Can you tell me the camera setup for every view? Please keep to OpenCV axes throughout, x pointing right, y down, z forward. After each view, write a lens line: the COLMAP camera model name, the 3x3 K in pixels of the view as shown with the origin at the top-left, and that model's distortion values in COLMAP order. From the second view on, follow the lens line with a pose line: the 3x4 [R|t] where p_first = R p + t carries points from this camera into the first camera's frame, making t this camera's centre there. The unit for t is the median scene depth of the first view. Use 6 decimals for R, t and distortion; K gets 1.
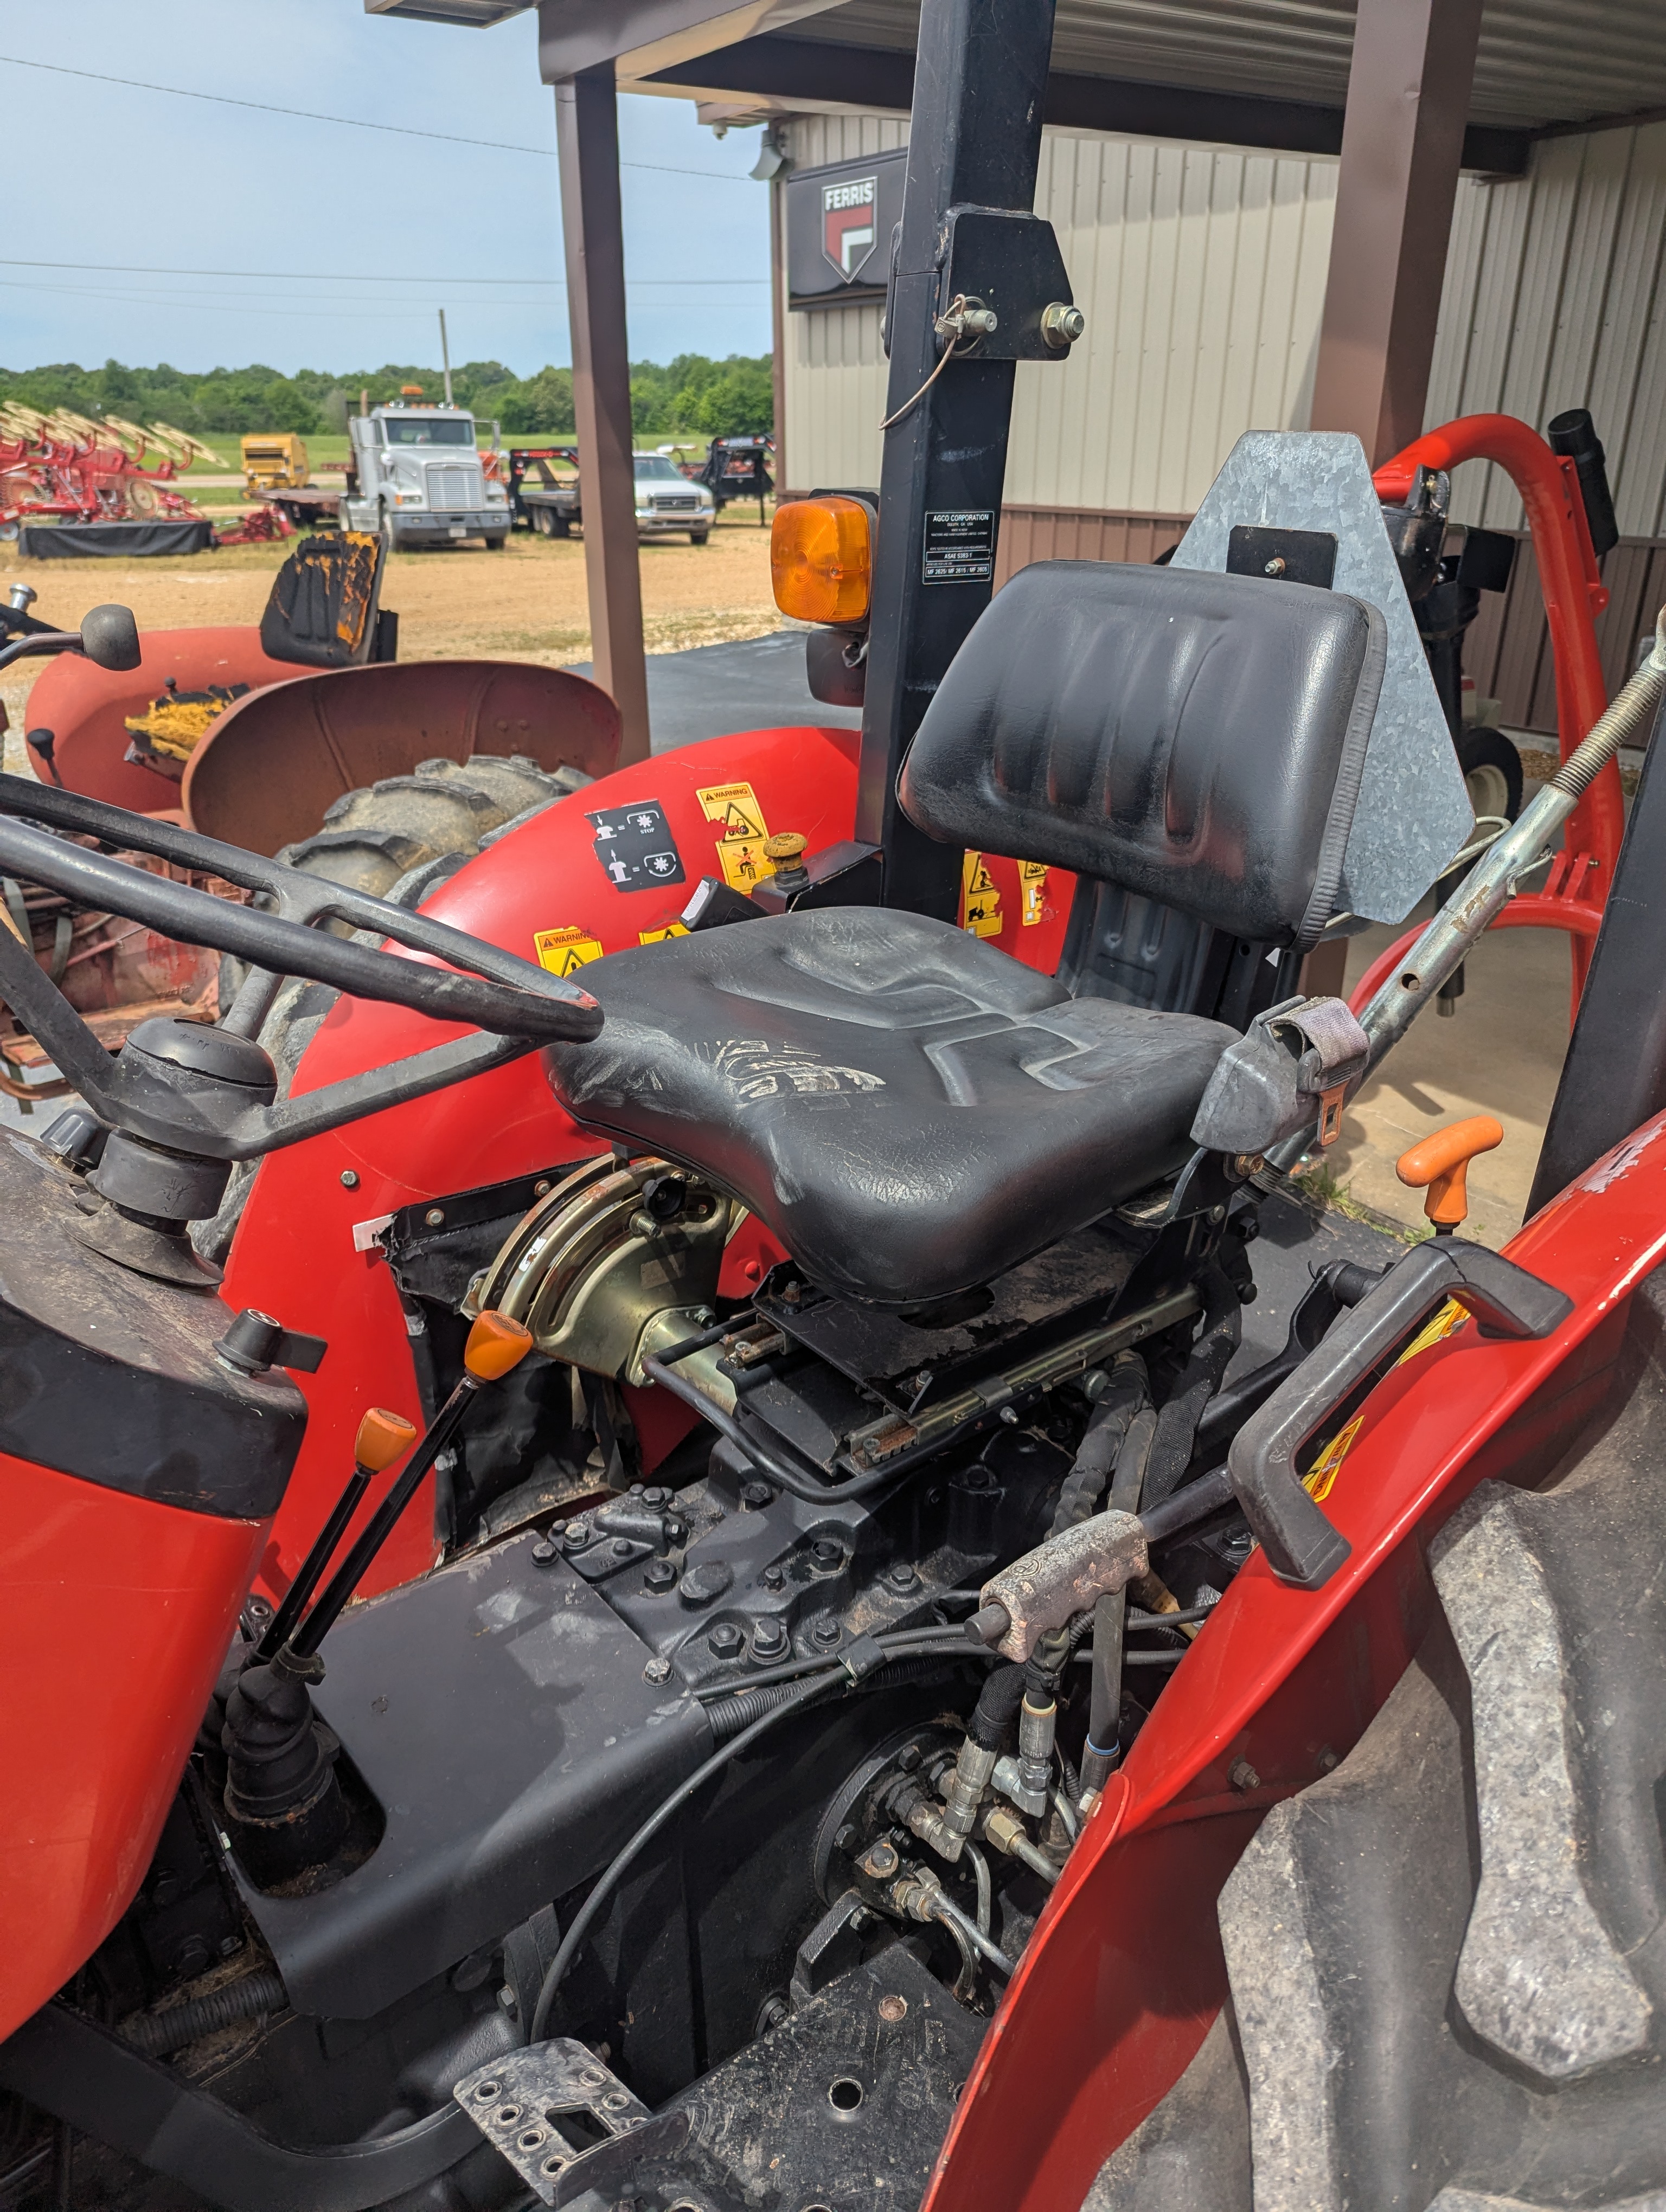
lens RADIAL K [[1545.7, 0, 841.0], [0, 1545.7, 1104.7], [0, 0, 1]] dist [0.026055, -0.010096]
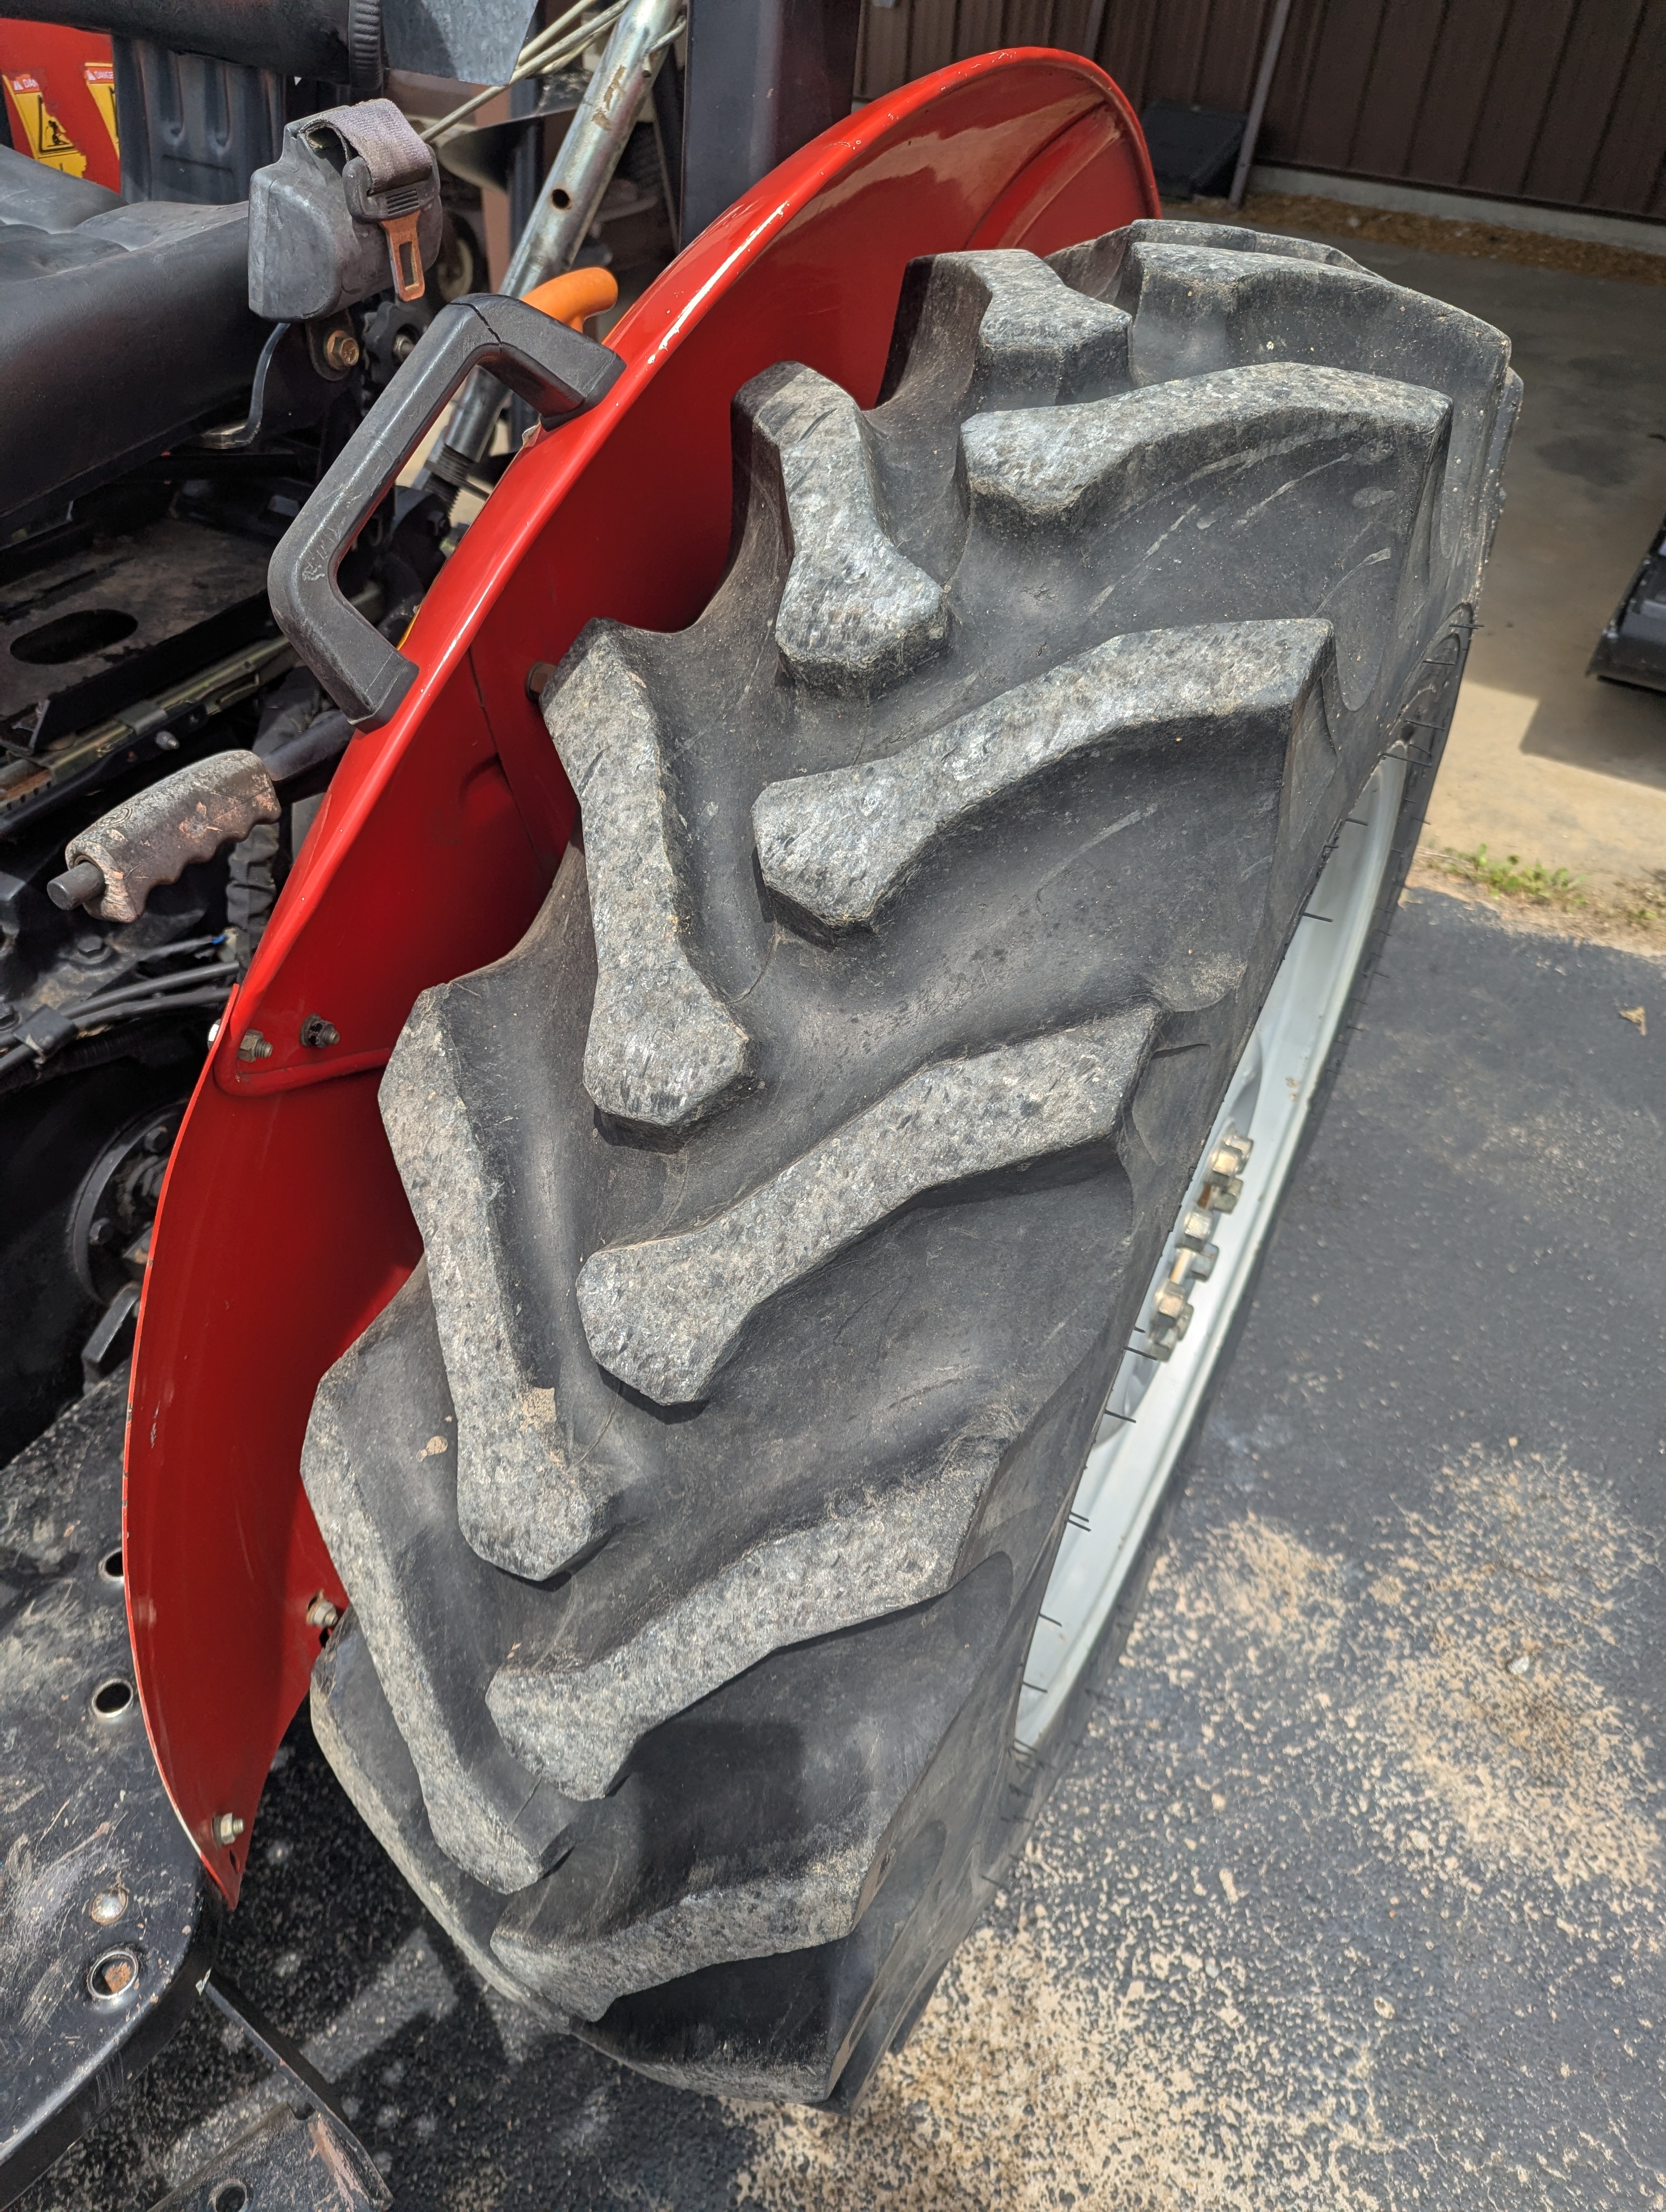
lens RADIAL K [[1545.7, 0, 822.7], [0, 1545.7, 1106.8], [0, 0, 1]] dist [0.026055, -0.010096]
pose [[0.916363, -0.229390, 0.328114, 0.185104], [0.116900, 0.937169, 0.328709, 0.246645], [-0.382900, -0.262860, 0.885603, 0.056804]]
